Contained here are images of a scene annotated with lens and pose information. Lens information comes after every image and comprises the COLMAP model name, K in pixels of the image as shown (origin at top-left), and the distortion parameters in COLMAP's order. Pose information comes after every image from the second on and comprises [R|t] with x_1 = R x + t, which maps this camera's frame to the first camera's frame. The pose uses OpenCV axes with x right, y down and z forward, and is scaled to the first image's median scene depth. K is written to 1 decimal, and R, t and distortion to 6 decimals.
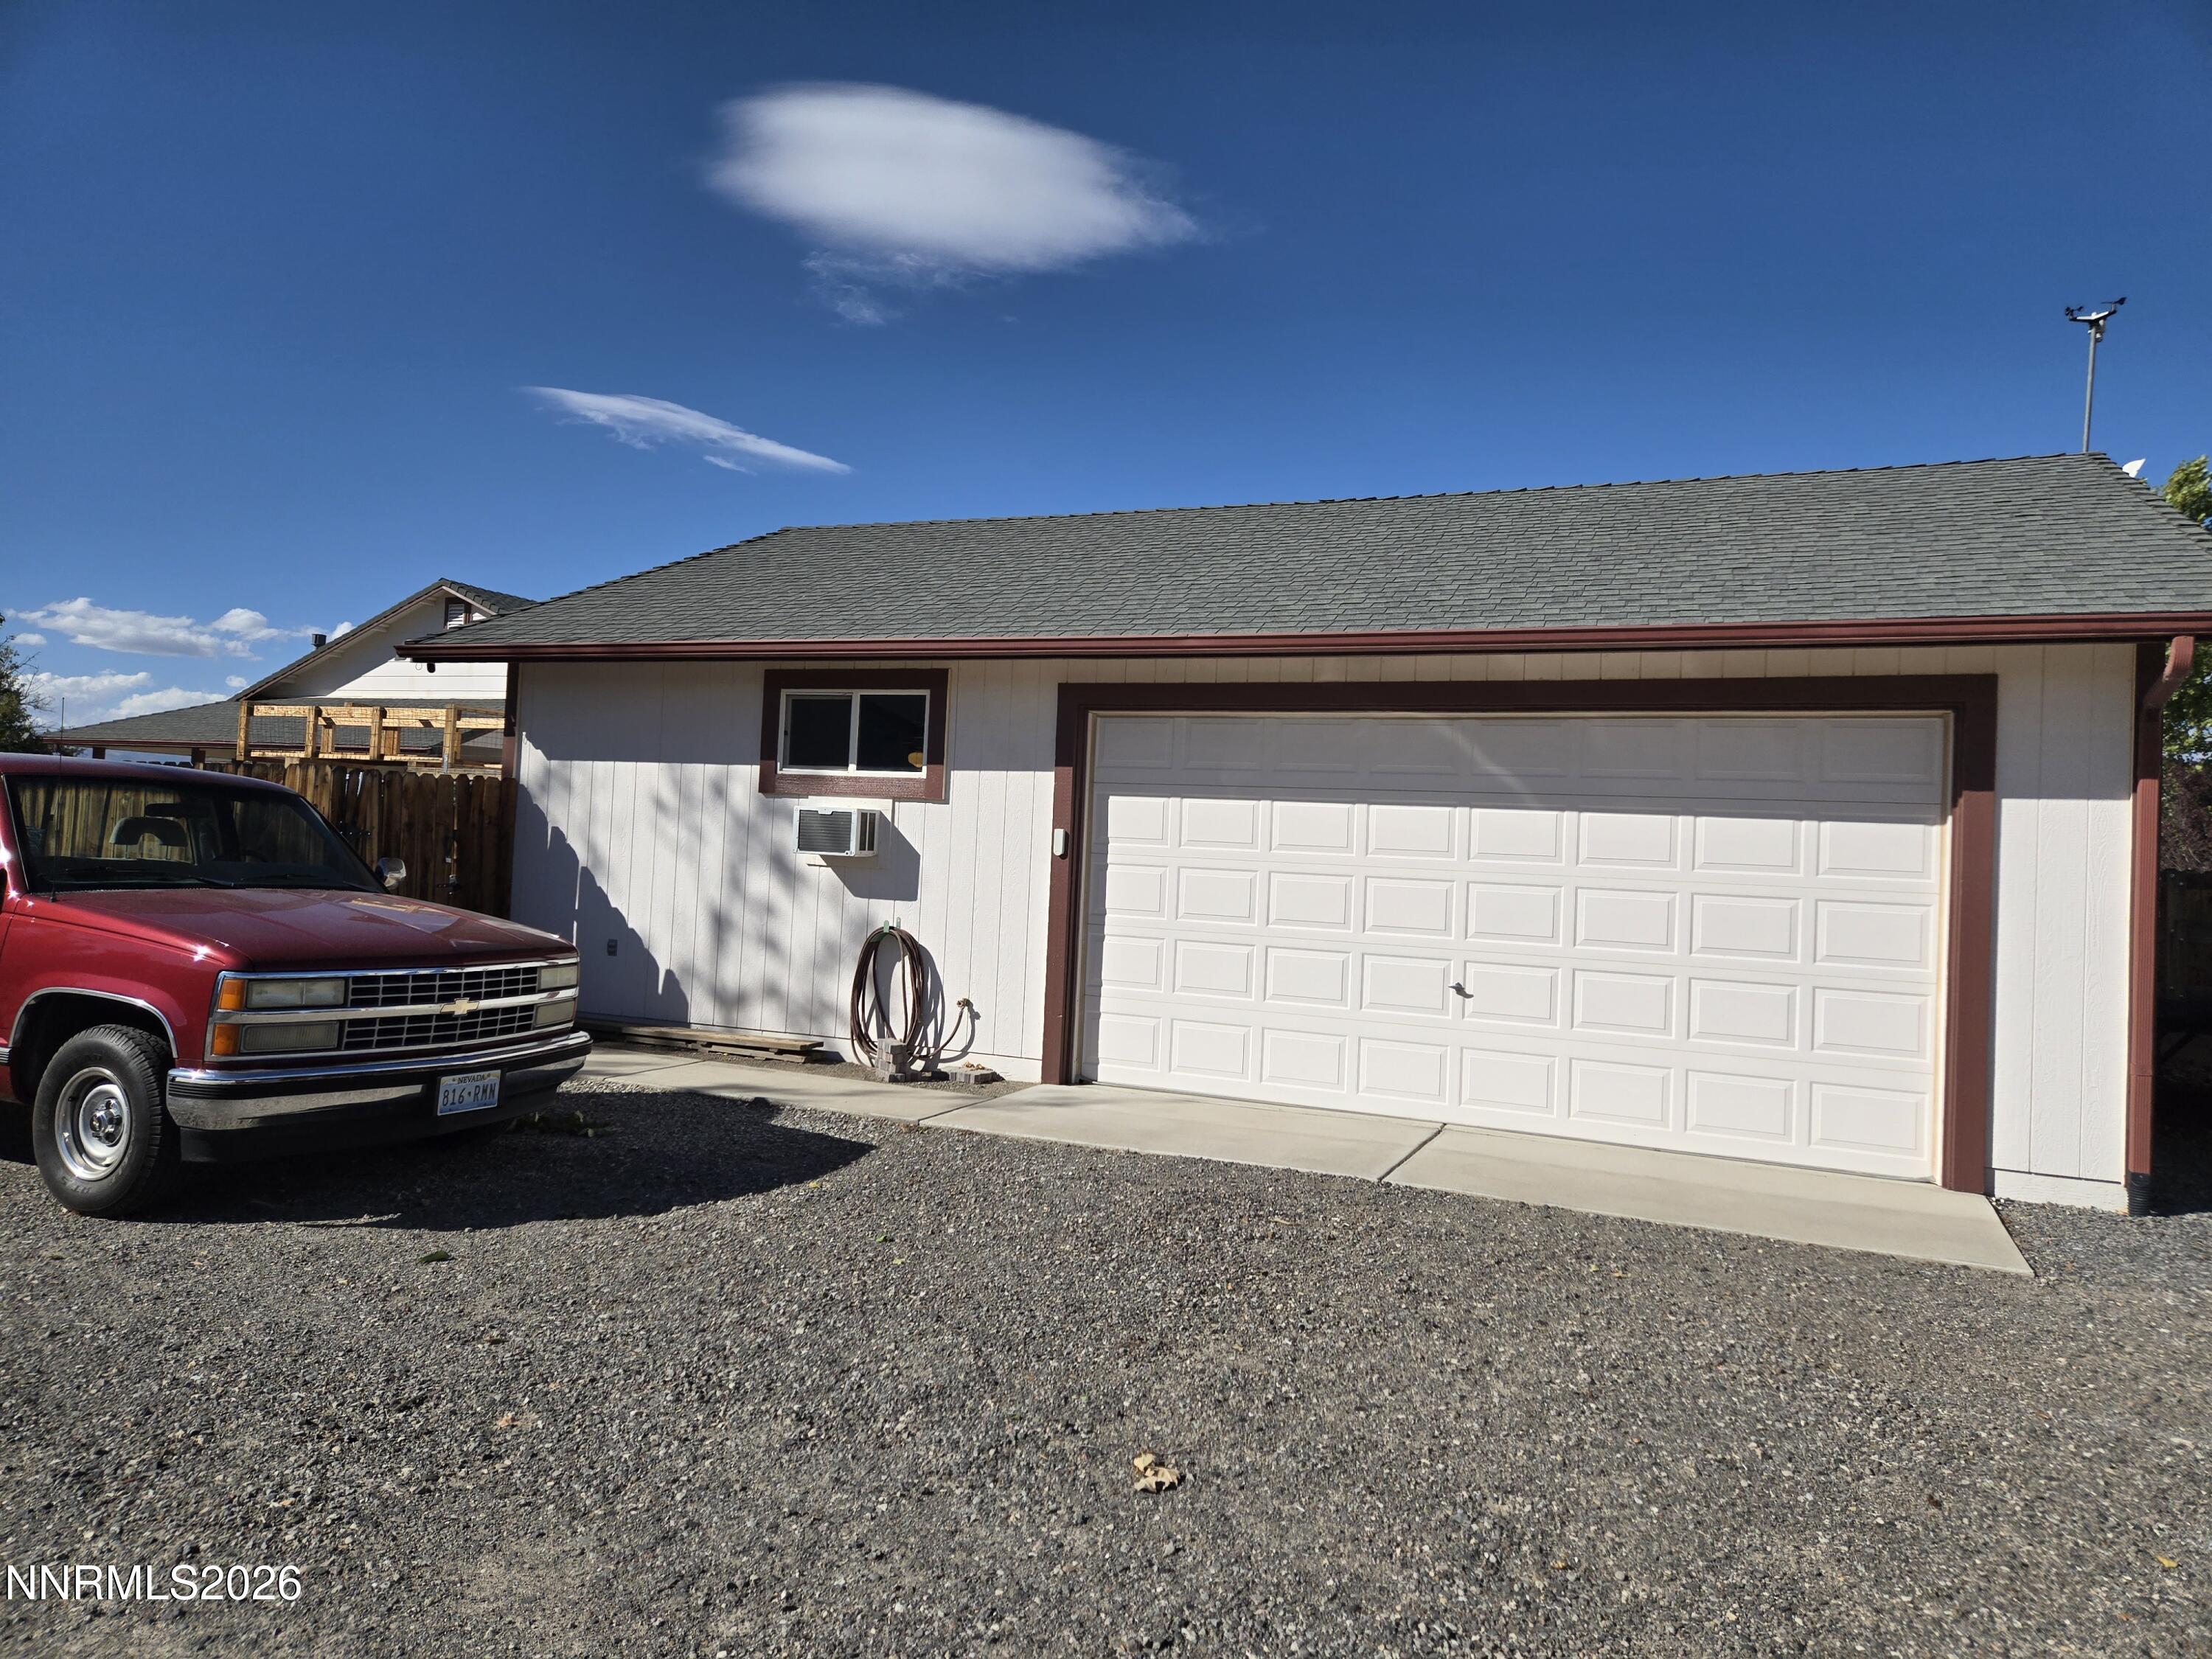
lens RADIAL K [[1437.6, 0, 1106.0], [0, 1437.6, 829.5], [0, 0, 1]] dist [0.021079, -0.002442]
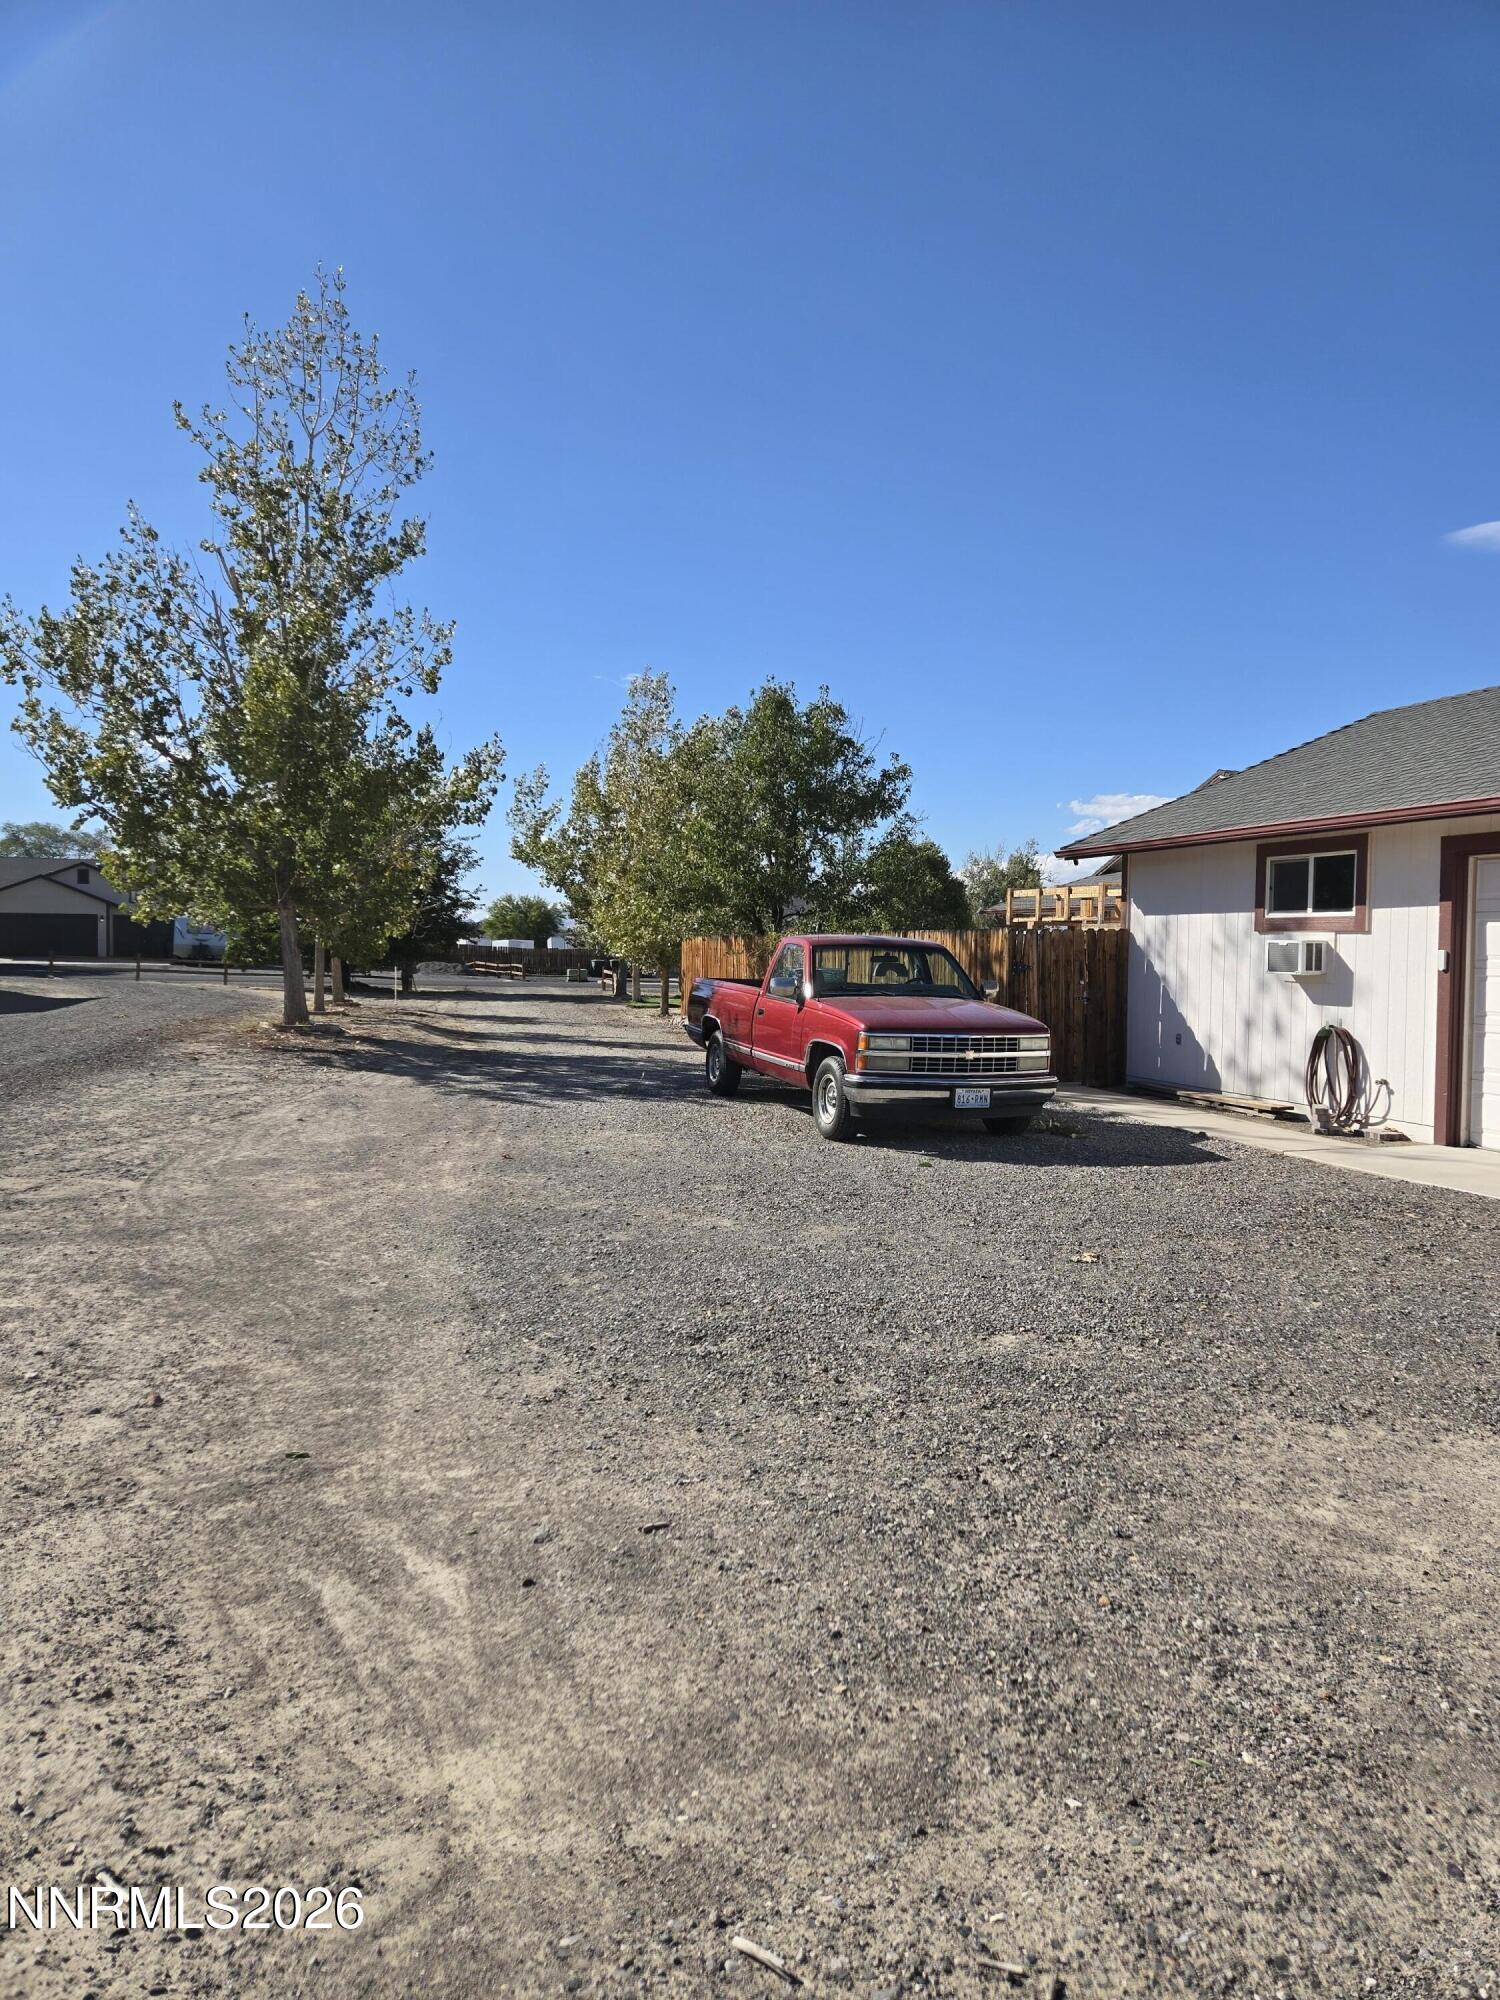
lens RADIAL K [[1299.8, 0, 750.0], [0, 1299.8, 1000.0], [0, 0, 1]] dist [0.021079, -0.002442]
pose [[0.641445, -0.007300, -0.767134, 0.463793], [0.030916, 0.999388, 0.016340, 0.006119], [0.766546, -0.034198, 0.641278, -0.233914]]
